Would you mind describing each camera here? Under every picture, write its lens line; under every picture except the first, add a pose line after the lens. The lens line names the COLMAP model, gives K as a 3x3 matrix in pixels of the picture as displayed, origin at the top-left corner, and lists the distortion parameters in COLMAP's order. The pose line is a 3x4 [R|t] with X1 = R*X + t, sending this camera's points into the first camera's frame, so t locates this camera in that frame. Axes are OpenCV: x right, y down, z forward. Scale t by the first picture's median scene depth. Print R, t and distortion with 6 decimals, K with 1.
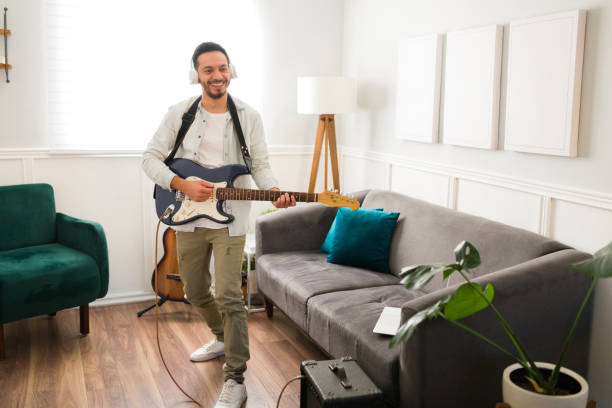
lens RADIAL K [[646.7, 0, 292.5], [0, 646.7, 201.3], [0, 0, 1]] dist [-0.001974, -0.006277]
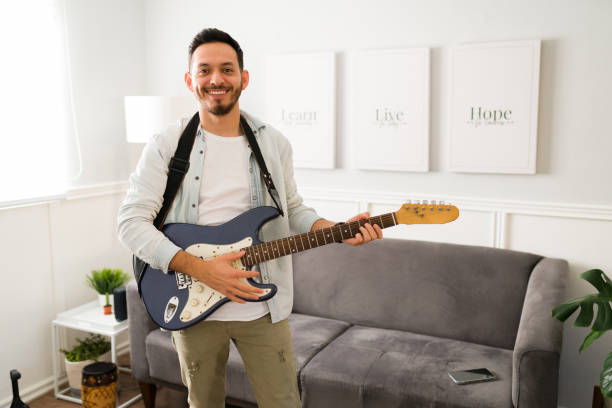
lens RADIAL K [[619.6, 0, 314.0], [0, 619.6, 201.7], [0, 0, 1]] dist [-0.000212, 0.013022]
pose [[0.726909, -0.109978, 0.677871, -0.476565], [0.117858, 0.992426, 0.034628, -0.088044], [-0.676545, 0.054721, 0.734365, 0.416483]]
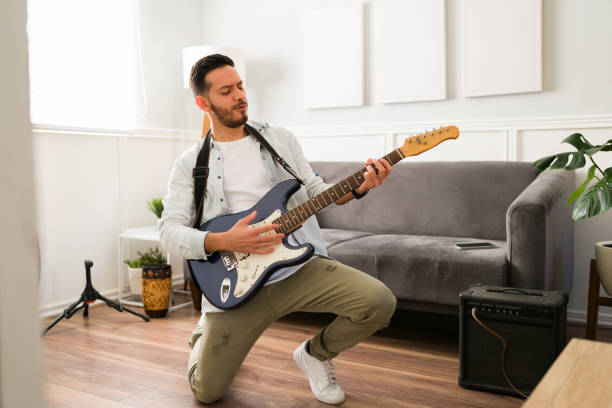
lens RADIAL K [[646.7, 0, 292.5], [0, 646.7, 201.3], [0, 0, 1]] dist [-0.001974, -0.006277]
pose [[0.810413, -0.053279, 0.583431, -0.566143], [0.115454, 0.990851, -0.069886, 0.142619], [-0.574370, 0.123996, 0.809150, 0.270245]]
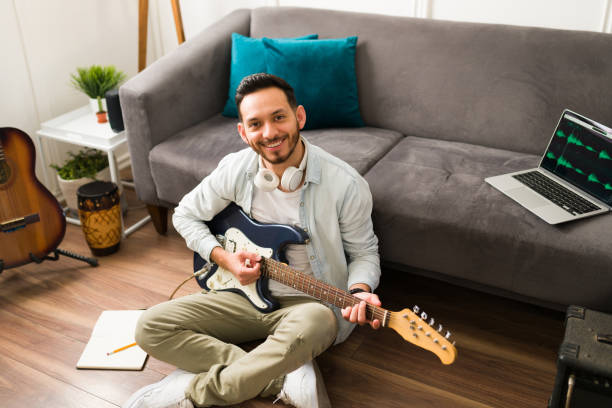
lens RADIAL K [[646.7, 0, 292.5], [0, 646.7, 201.3], [0, 0, 1]] dist [-0.001974, -0.006277]
pose [[0.765917, -0.320600, 0.557303, -0.376832], [0.137361, 0.928387, 0.345295, -0.076352], [-0.628095, -0.187915, 0.755106, 0.564506]]
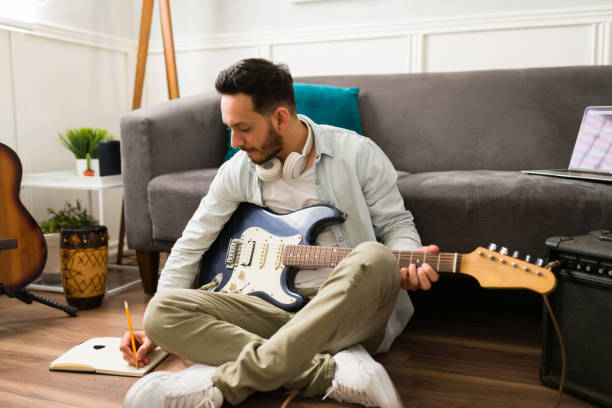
lens RADIAL K [[636.9, 0, 292.3], [0, 636.9, 204.5], [0, 0, 1]] dist [0.003928, 0.005180]
pose [[0.697158, -0.097853, 0.710208, -0.445569], [0.137187, 0.990544, 0.001812, 0.152368], [-0.703669, 0.096168, 0.703989, 0.664378]]
